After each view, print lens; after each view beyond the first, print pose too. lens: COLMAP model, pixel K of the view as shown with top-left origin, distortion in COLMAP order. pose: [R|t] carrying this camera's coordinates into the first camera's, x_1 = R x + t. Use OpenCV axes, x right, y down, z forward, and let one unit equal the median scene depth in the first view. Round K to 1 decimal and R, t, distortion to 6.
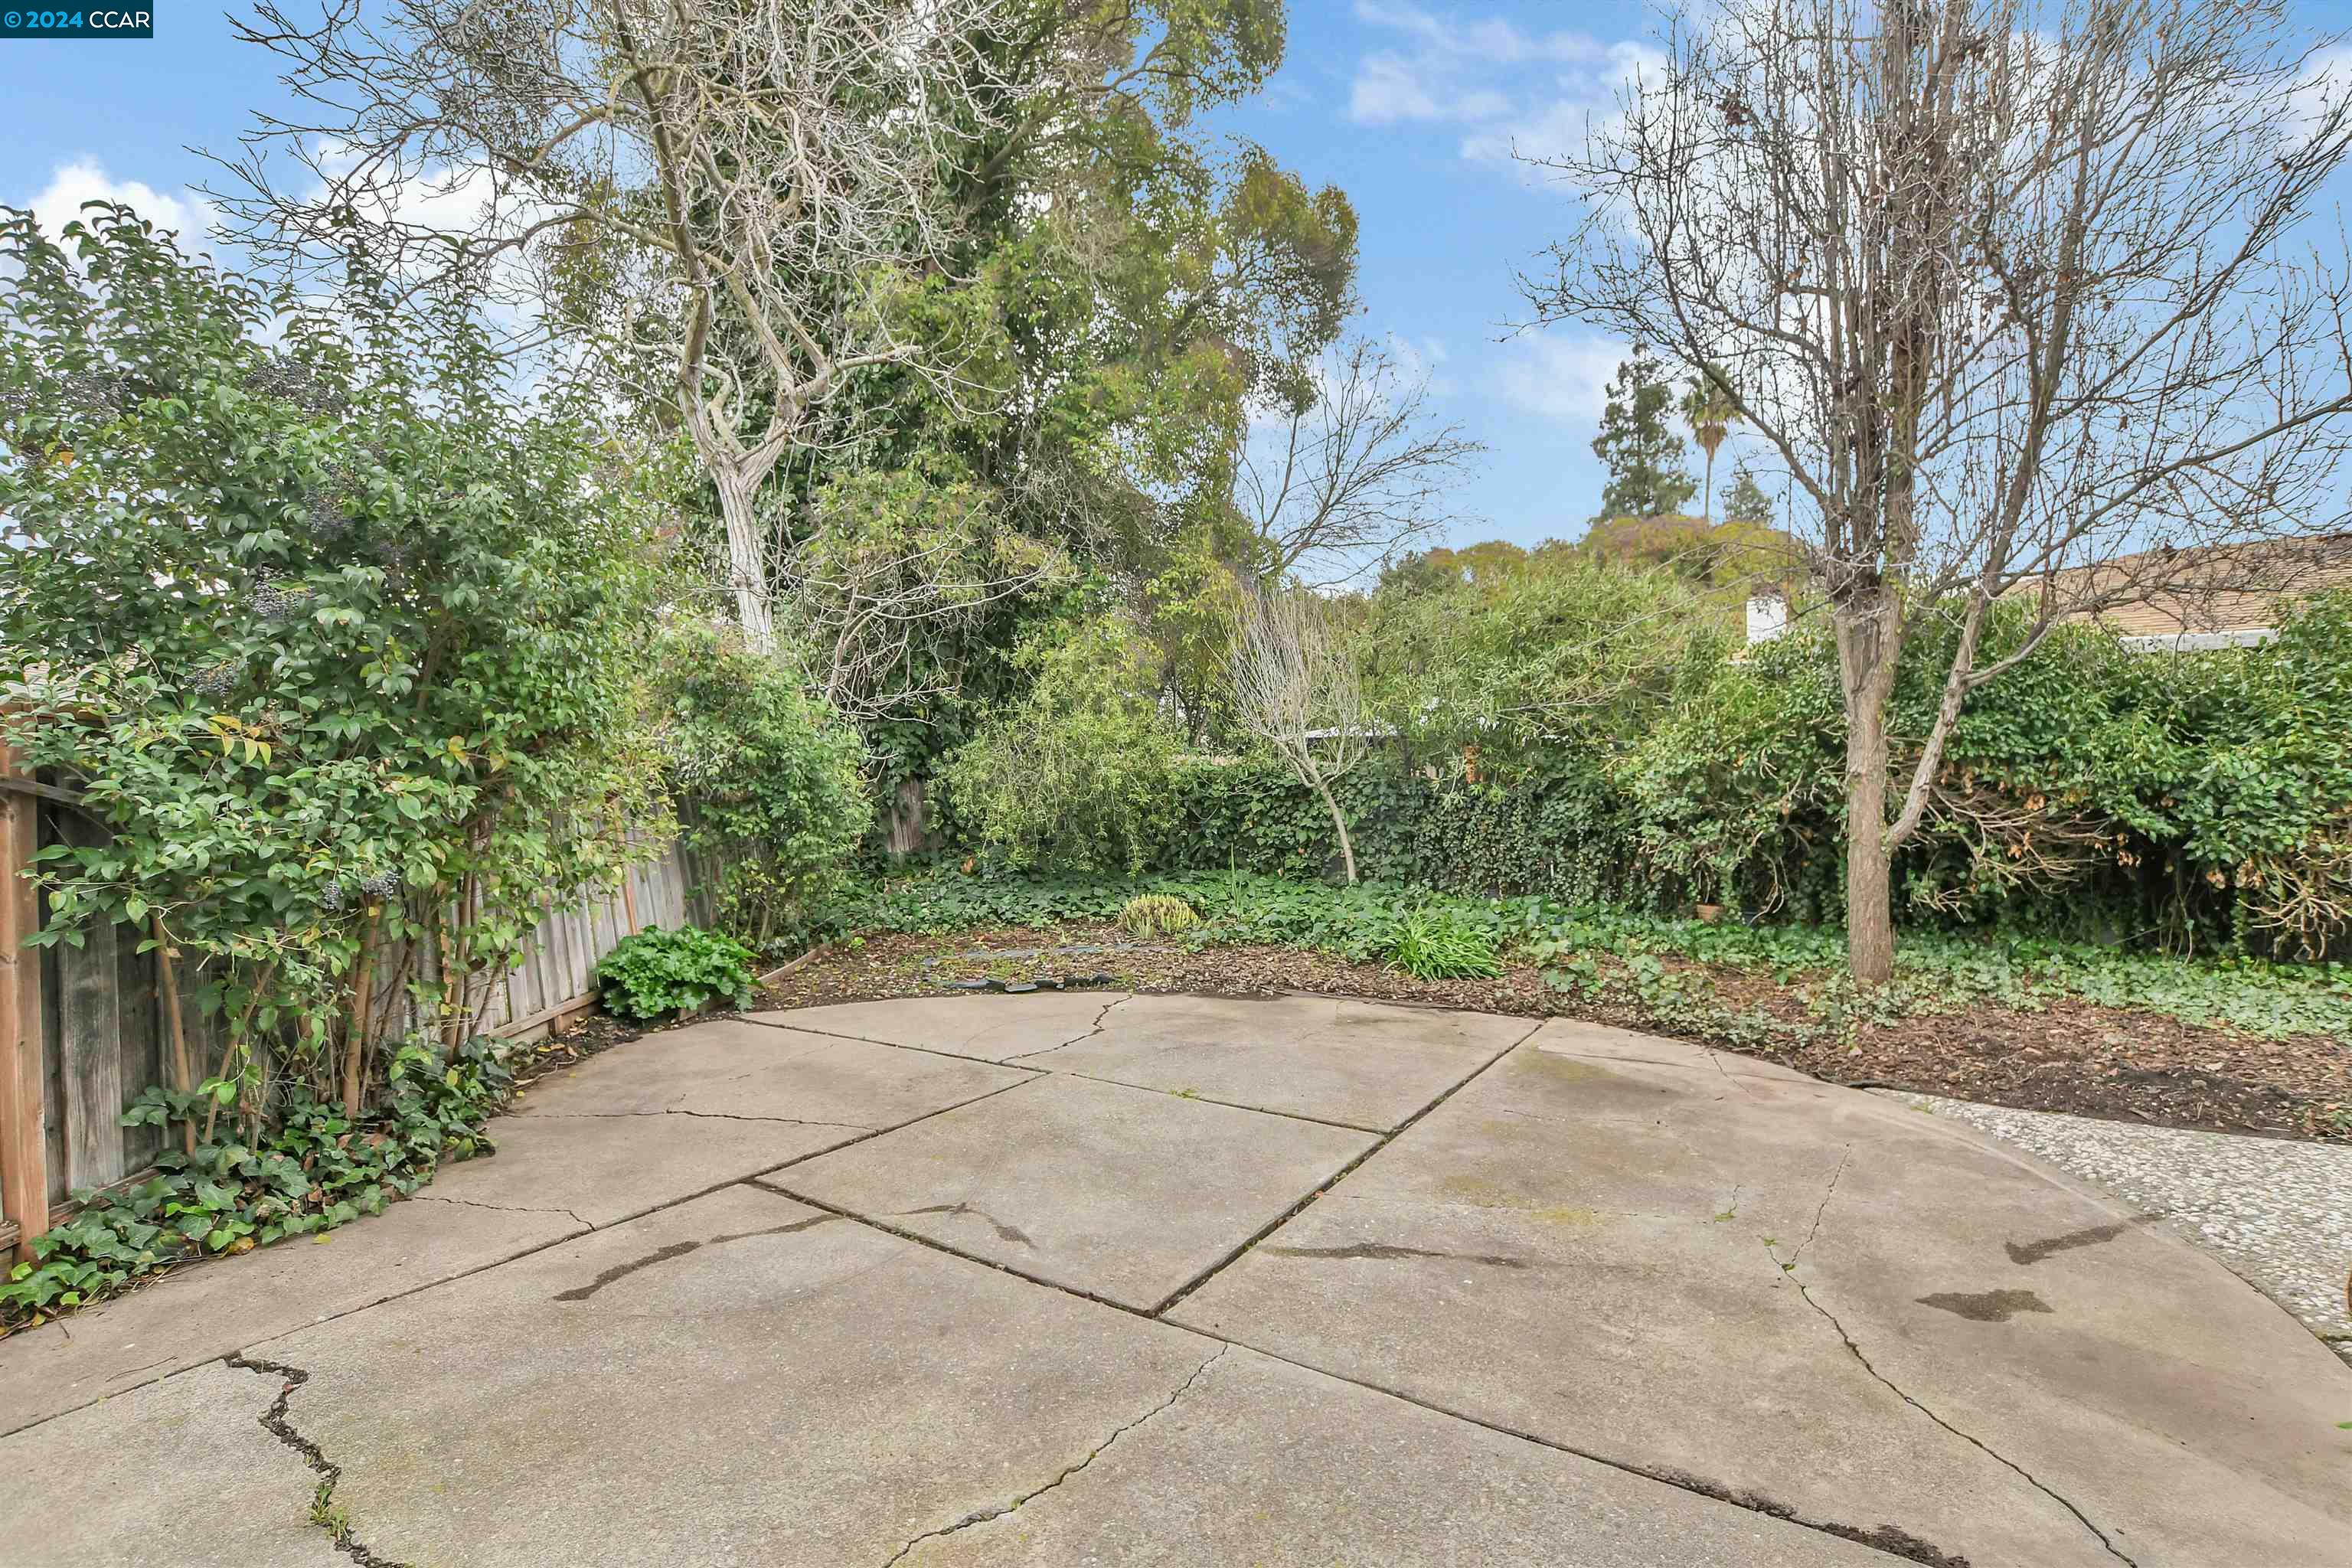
lens RADIAL K [[1088.8, 0, 1167.6], [0, 1088.8, 791.1], [0, 0, 1]] dist [-0.018958, 0.000395]
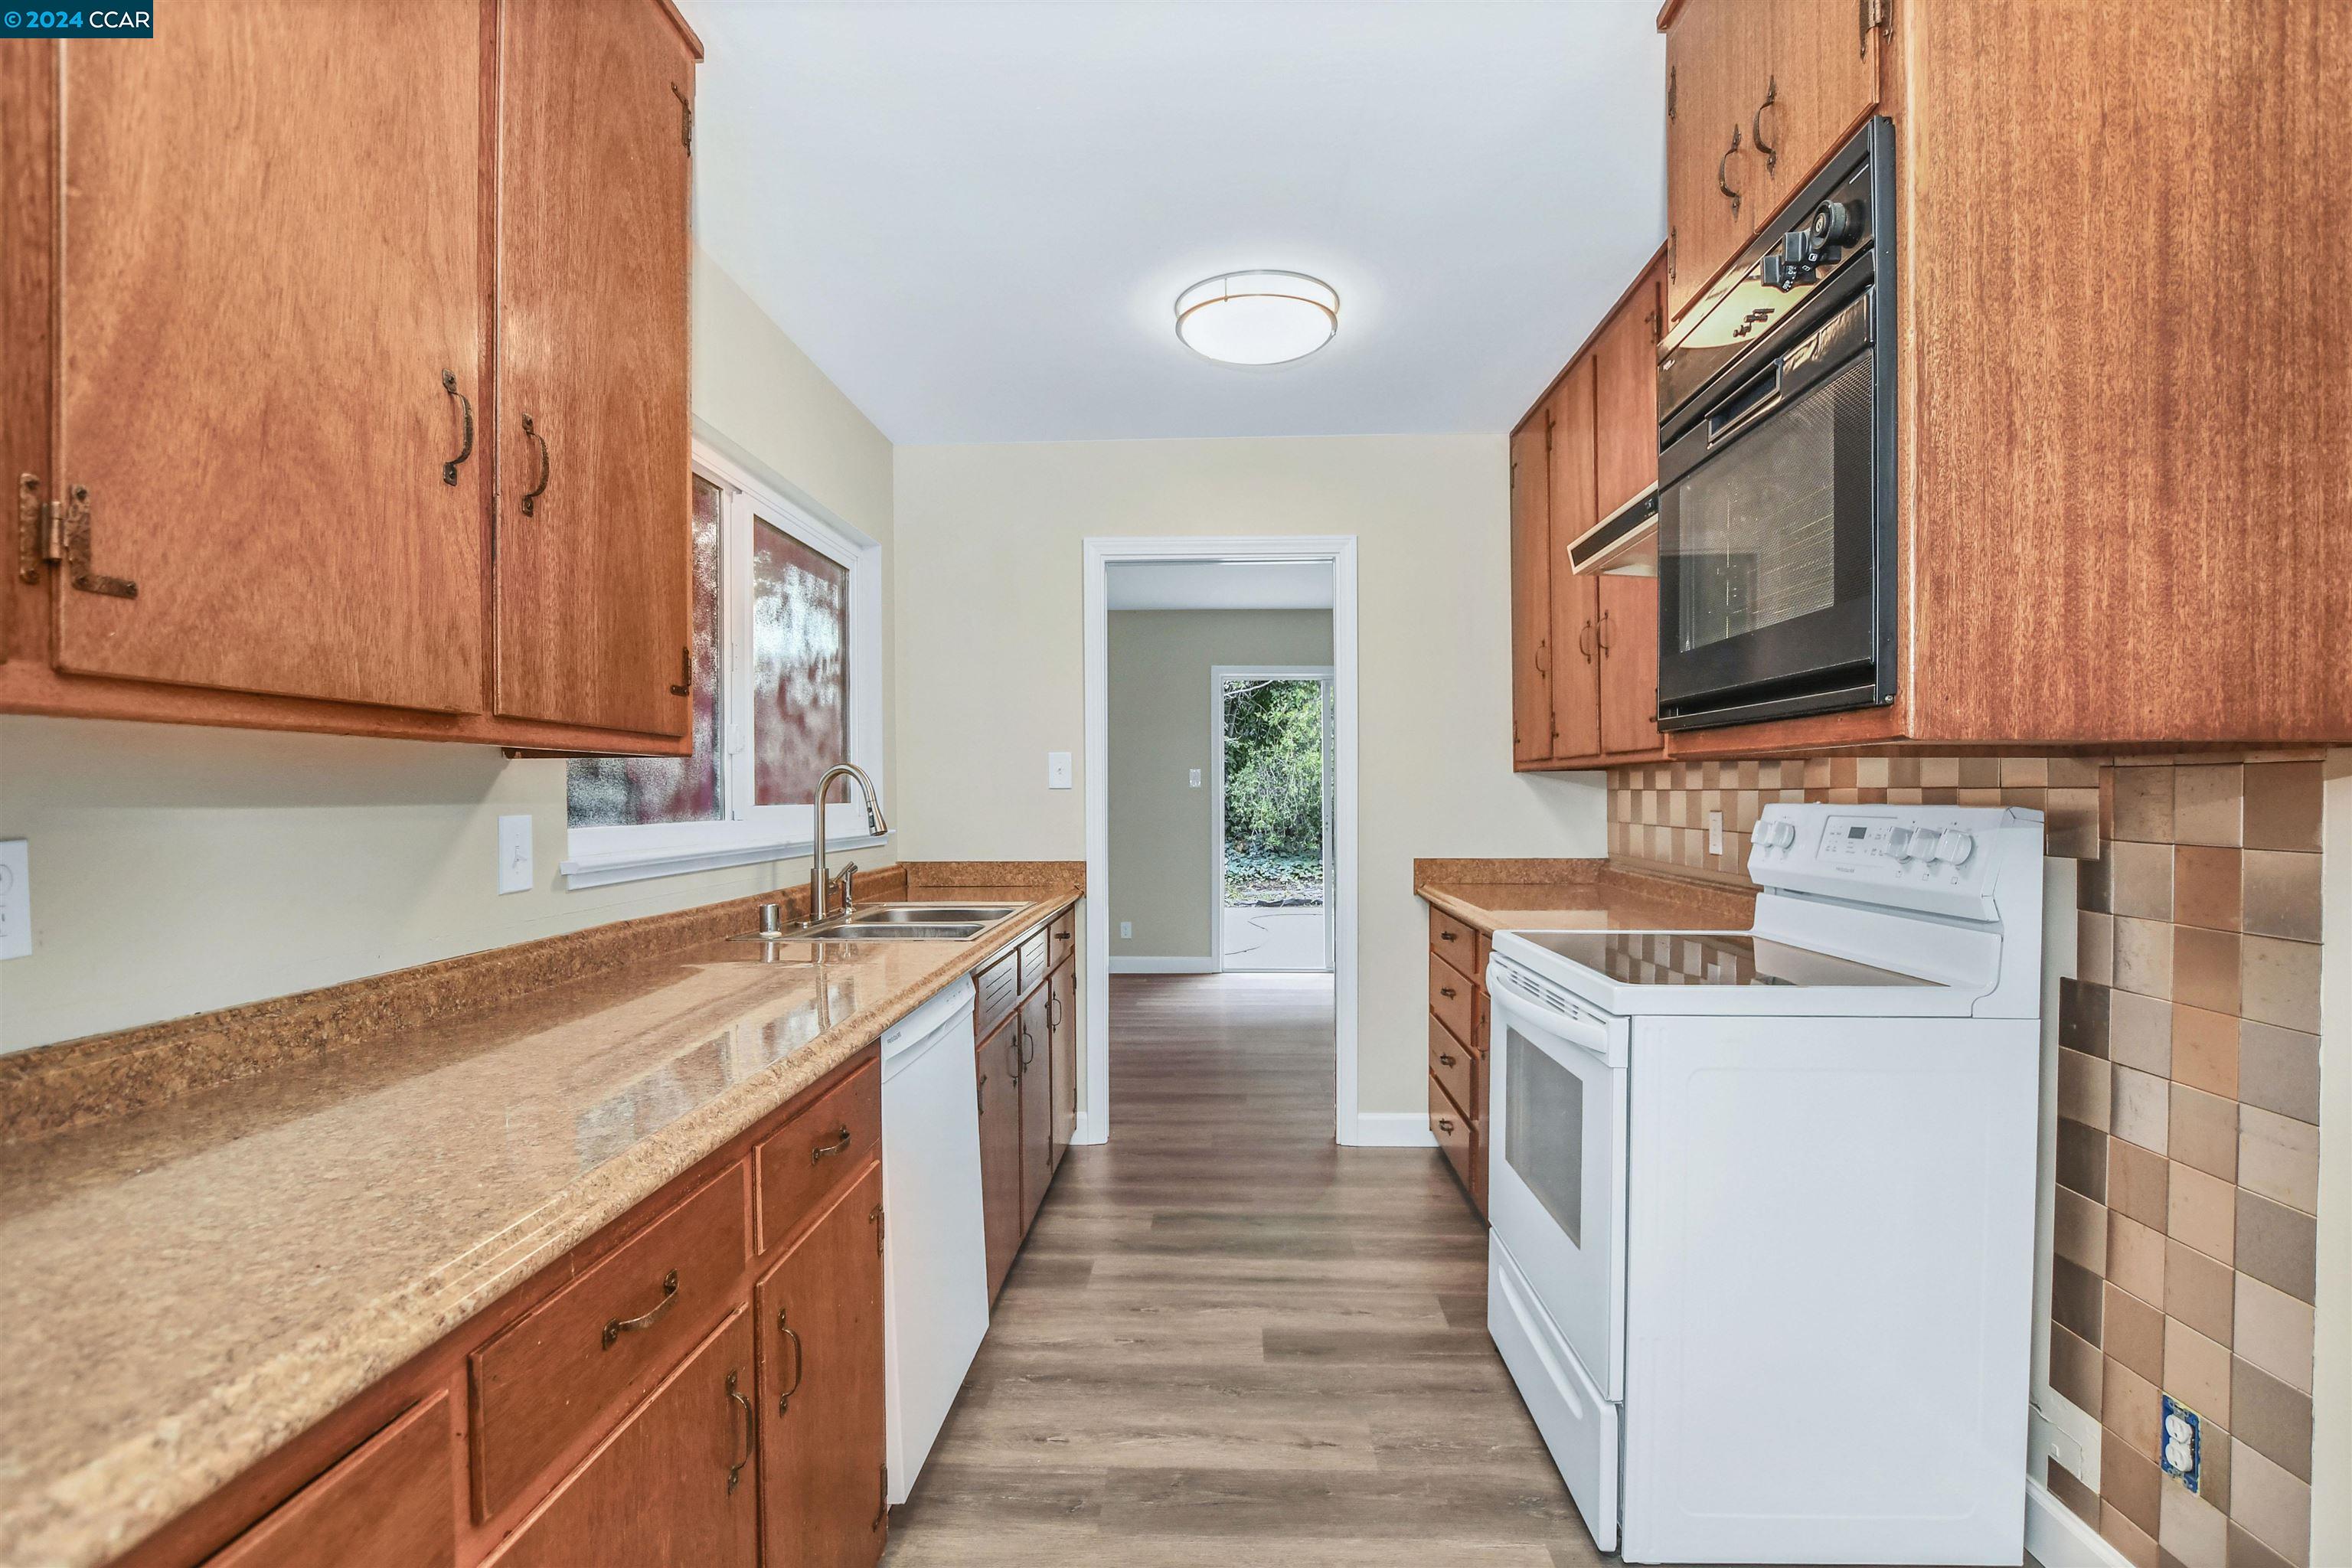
lens RADIAL K [[1088.8, 0, 1176.1], [0, 1088.8, 796.8], [0, 0, 1]] dist [-0.018958, 0.000395]
pose [[0.975667, 0.004809, -0.219203, 0.087086], [-0.004912, 0.999988, 0.000075, -0.003977], [0.219201, 0.001004, 0.975679, -0.689143]]
